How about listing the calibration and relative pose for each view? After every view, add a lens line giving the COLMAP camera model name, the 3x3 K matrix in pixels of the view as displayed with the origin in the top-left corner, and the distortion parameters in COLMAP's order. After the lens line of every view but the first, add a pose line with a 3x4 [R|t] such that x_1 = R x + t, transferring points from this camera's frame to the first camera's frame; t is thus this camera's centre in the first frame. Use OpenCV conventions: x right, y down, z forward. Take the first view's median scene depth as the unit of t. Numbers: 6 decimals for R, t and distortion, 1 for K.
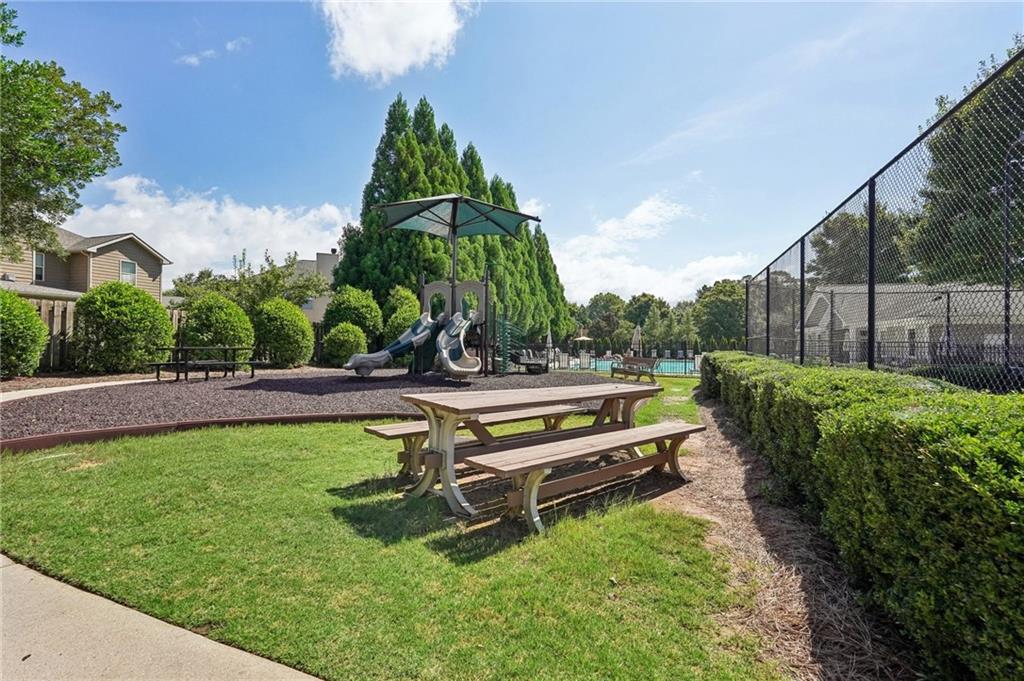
lens RADIAL K [[471.5, 0, 512.0], [0, 471.5, 340.5], [0, 0, 1]] dist [-0.011046, 0.008648]
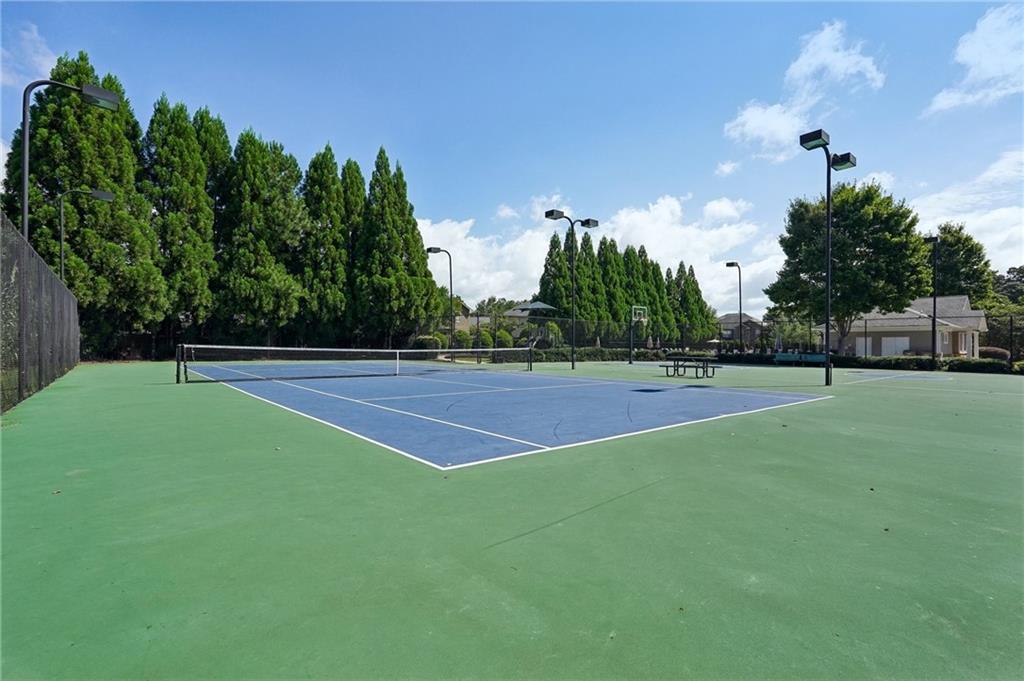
lens RADIAL K [[471.5, 0, 512.0], [0, 471.5, 340.5], [0, 0, 1]] dist [-0.011046, 0.008648]
pose [[0.853323, -0.009867, -0.521290, 0.454854], [0.006599, 0.999945, -0.008125, -0.001007], [0.521341, 0.003494, 0.853341, -0.608922]]
